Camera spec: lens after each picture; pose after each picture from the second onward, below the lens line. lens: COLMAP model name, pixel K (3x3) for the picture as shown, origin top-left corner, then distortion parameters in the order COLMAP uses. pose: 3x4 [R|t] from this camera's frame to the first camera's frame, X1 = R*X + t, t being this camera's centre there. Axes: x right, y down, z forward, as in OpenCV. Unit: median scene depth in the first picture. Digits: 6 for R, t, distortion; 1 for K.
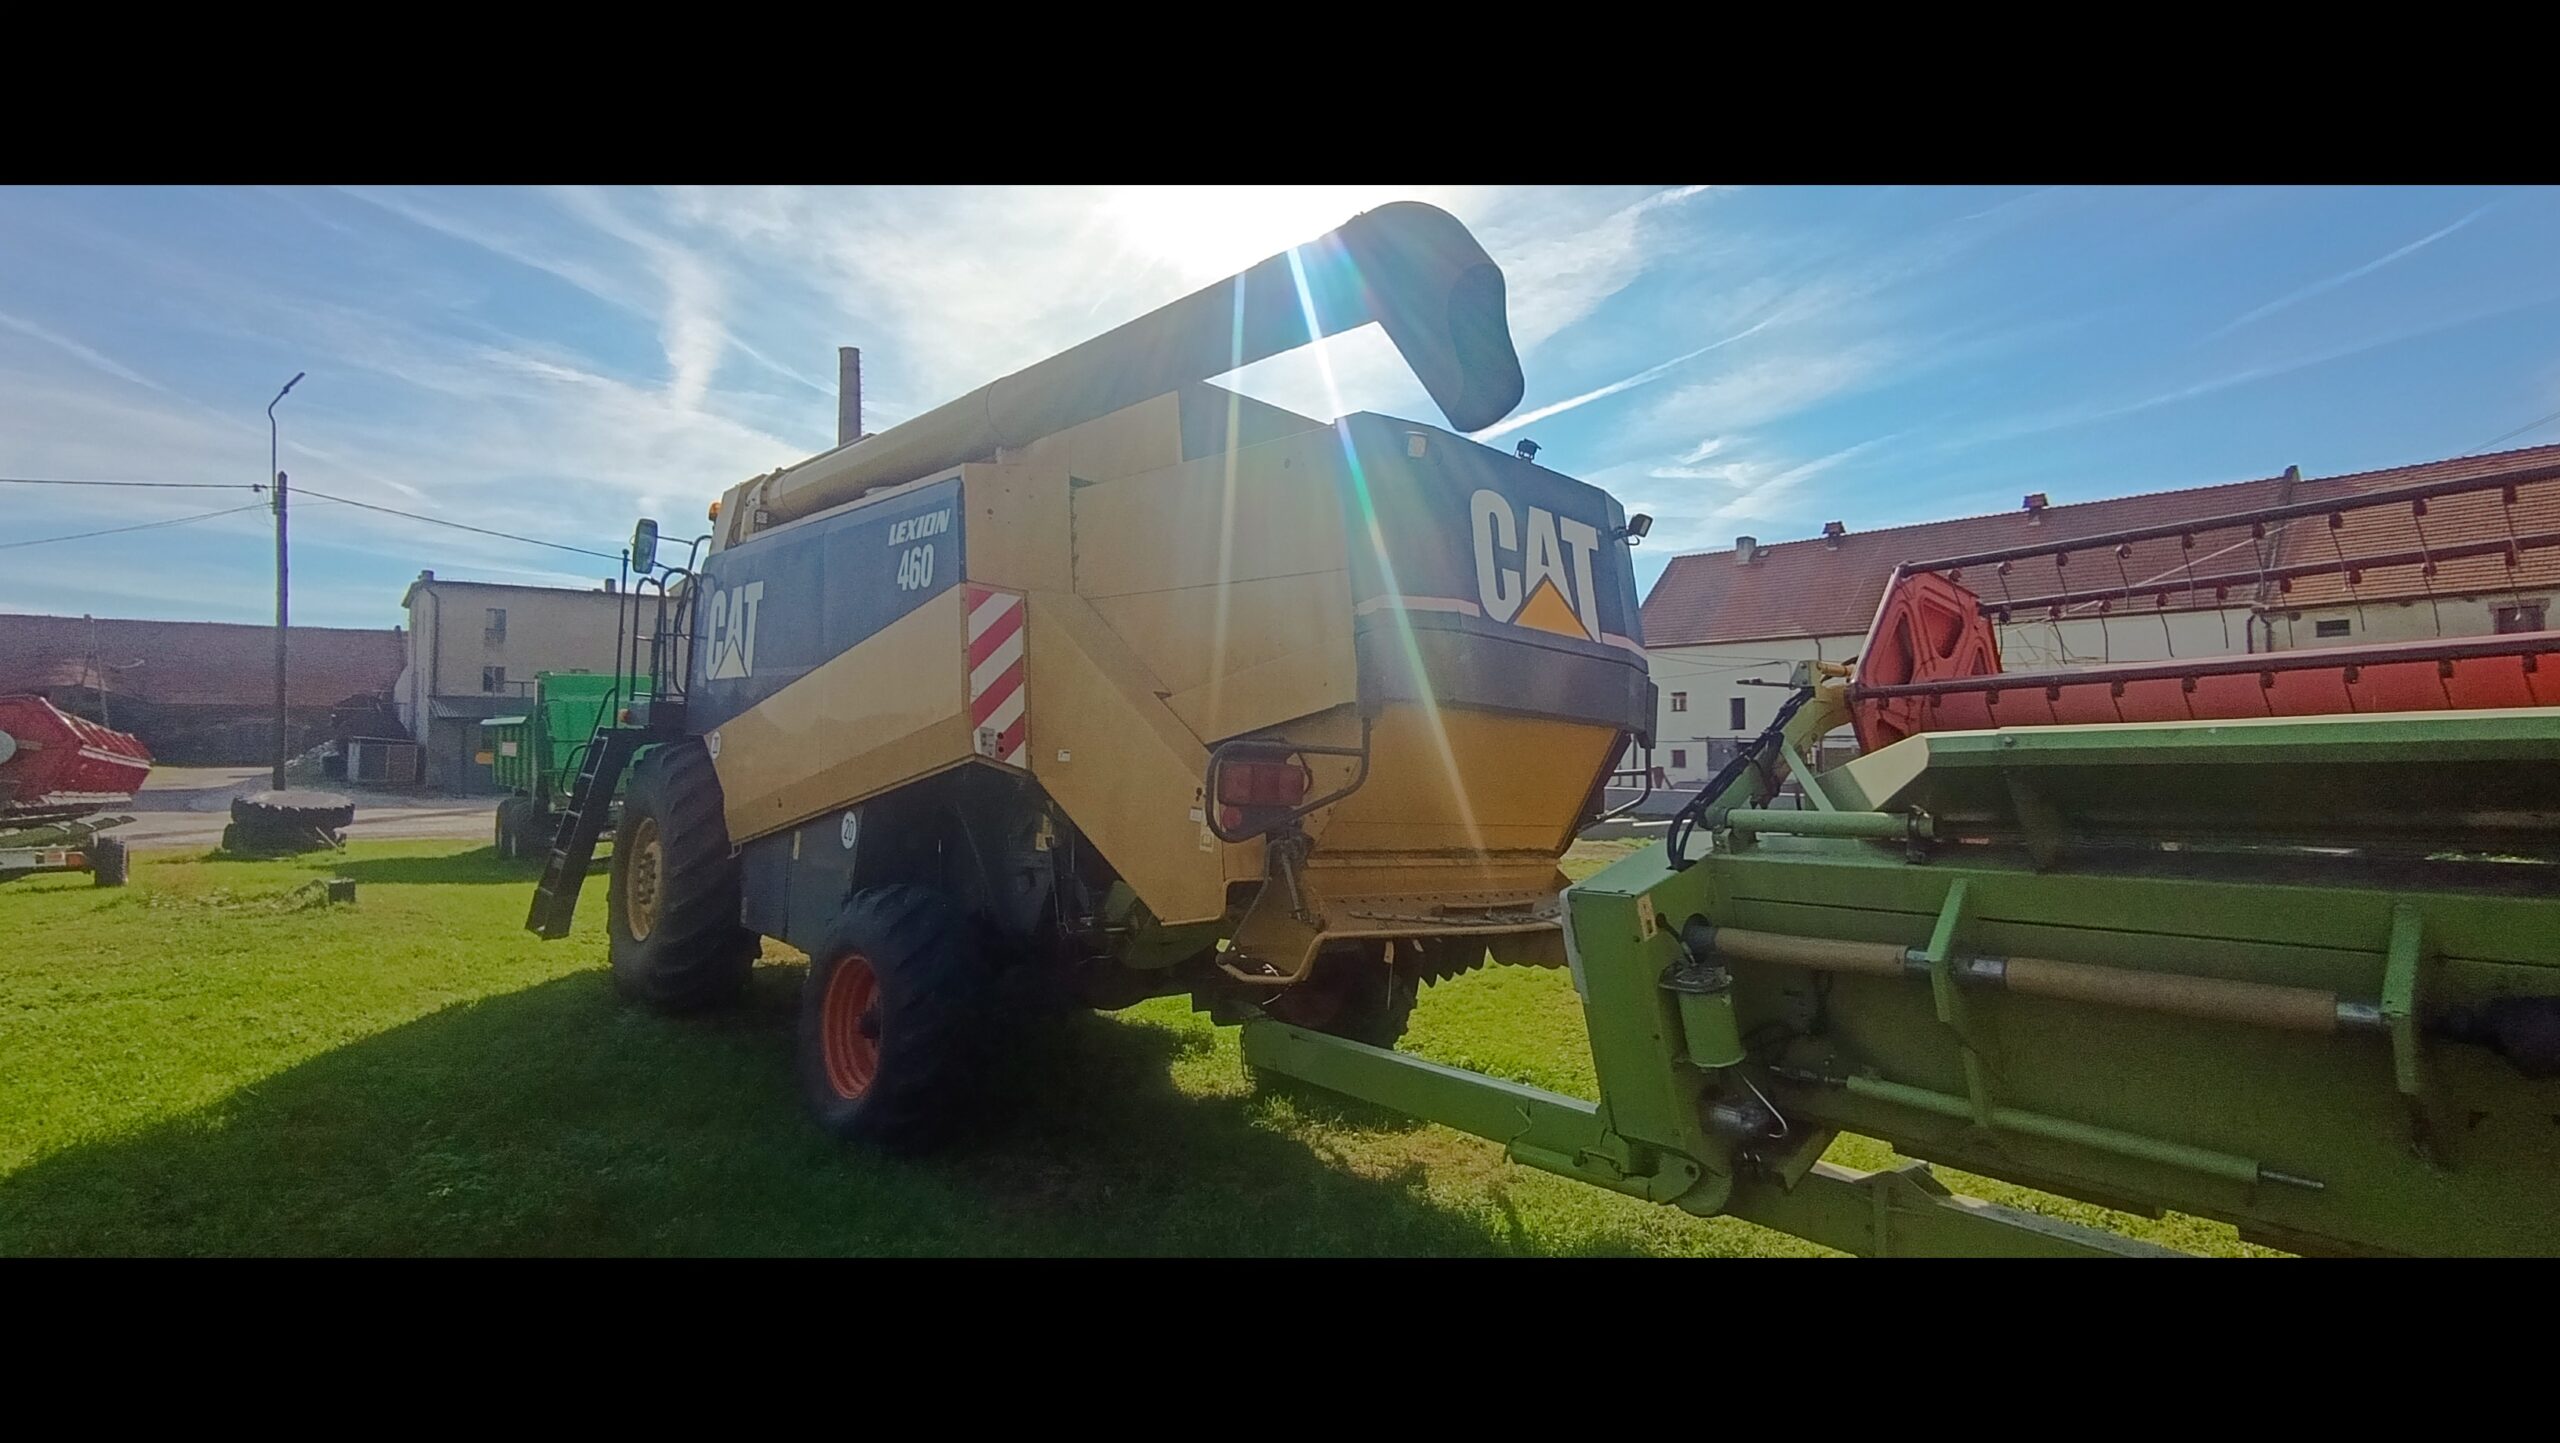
lens RADIAL K [[1157.3, 0, 1287.5], [0, 1157.3, 706.5], [0, 0, 1]] dist [-0.003495, -0.000225]
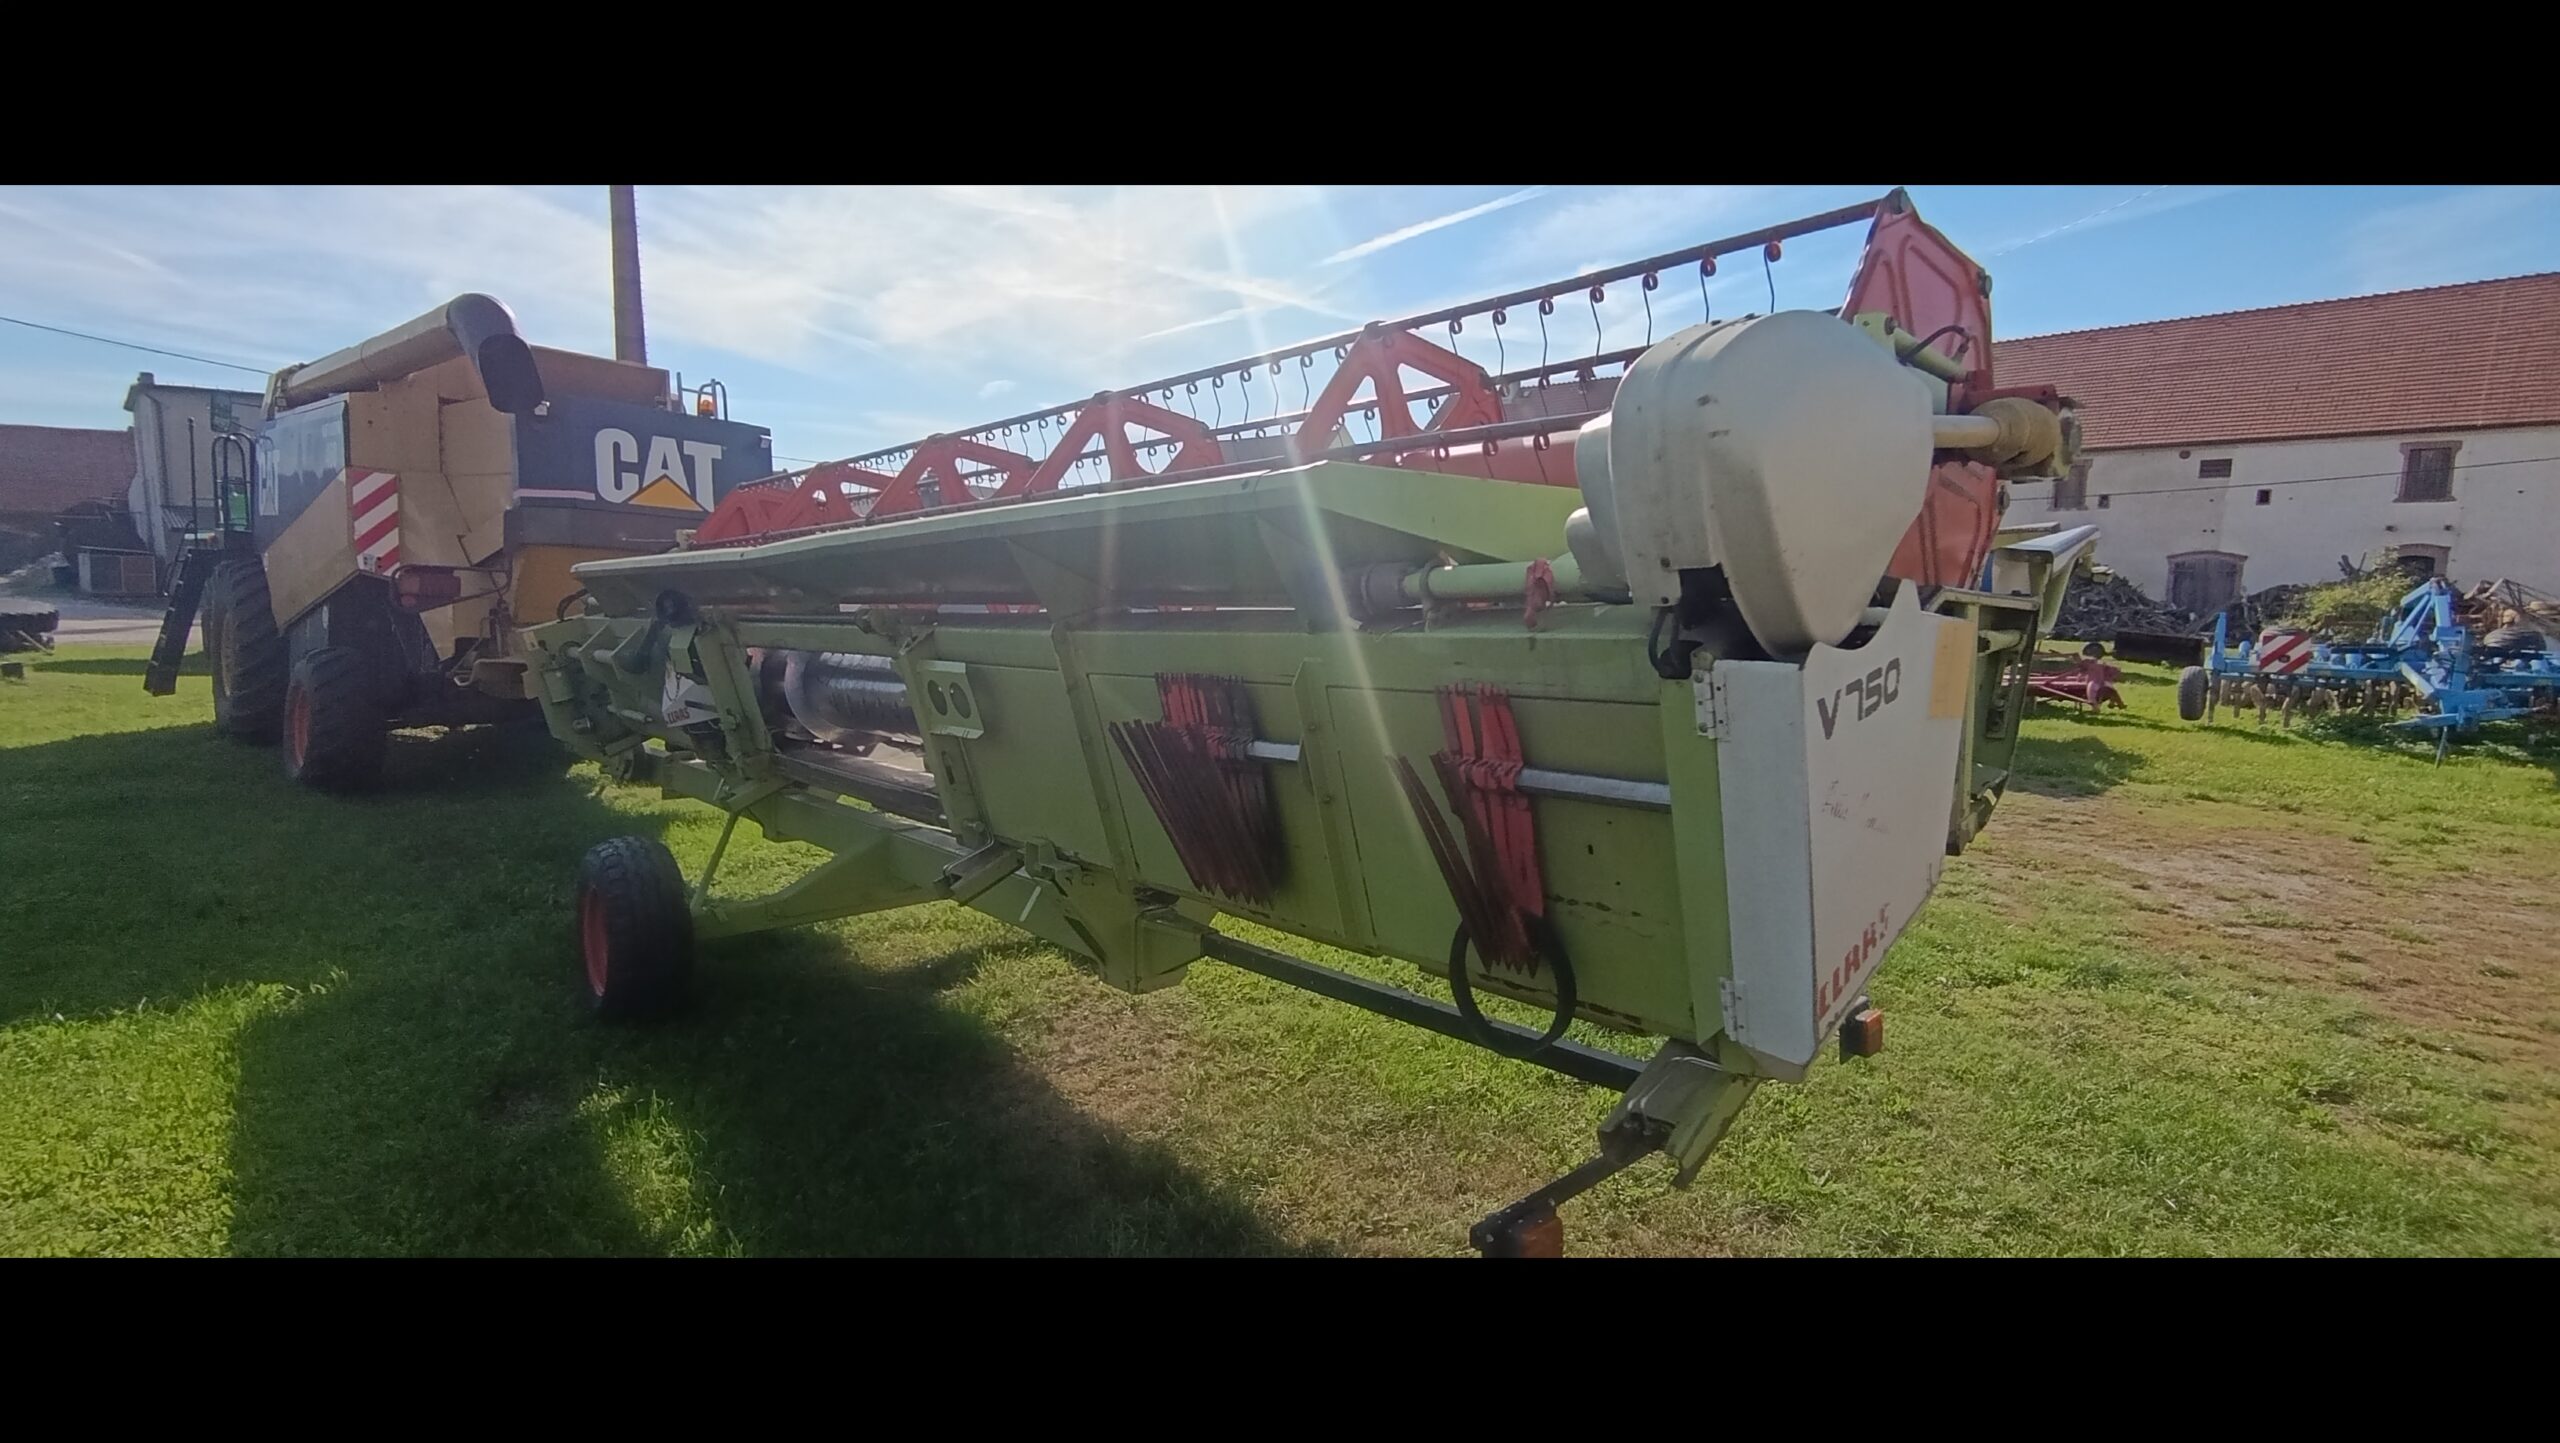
lens RADIAL K [[1157.3, 0, 1287.5], [0, 1157.3, 706.5], [0, 0, 1]] dist [-0.003495, -0.000225]
pose [[0.993634, 0.002013, 0.112638, 0.623316], [-0.018767, 0.988827, 0.147881, -0.025490], [-0.111082, -0.149054, 0.982570, -0.597313]]
